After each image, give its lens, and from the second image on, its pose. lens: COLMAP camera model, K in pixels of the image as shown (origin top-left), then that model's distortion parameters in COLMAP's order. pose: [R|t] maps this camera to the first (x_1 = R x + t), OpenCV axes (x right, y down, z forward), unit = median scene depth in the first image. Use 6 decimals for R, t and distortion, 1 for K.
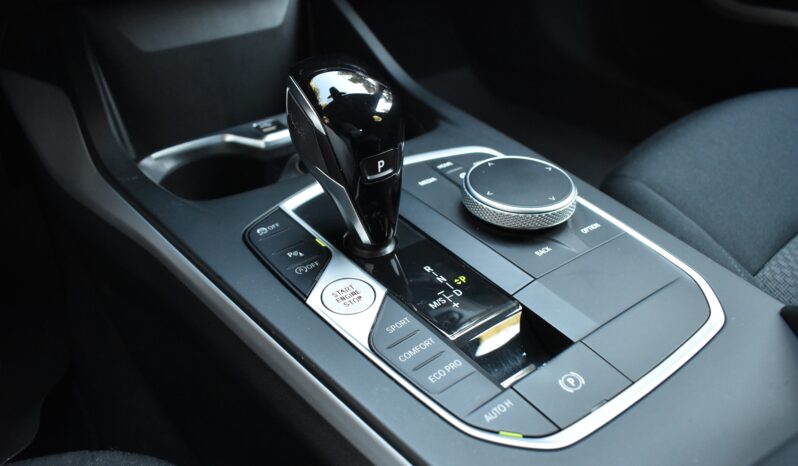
lens RADIAL K [[617.9, 0, 398.1], [0, 617.9, 238.3], [0, 0, 1]] dist [-0.101345, 0.011791]
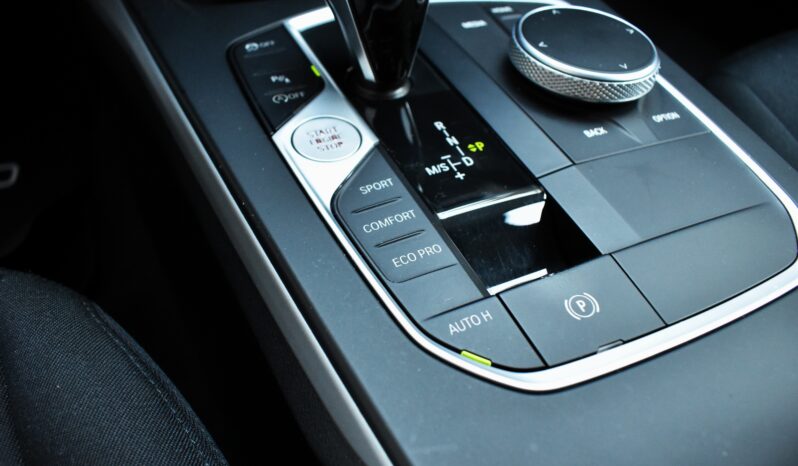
lens RADIAL K [[617.9, 0, 398.1], [0, 617.9, 238.3], [0, 0, 1]] dist [-0.101345, 0.011791]
pose [[0.976609, 0.195319, -0.089915, 0.098317], [-0.174357, 0.964067, 0.200433, 0.041741], [0.125832, -0.180068, 0.975573, 0.227174]]
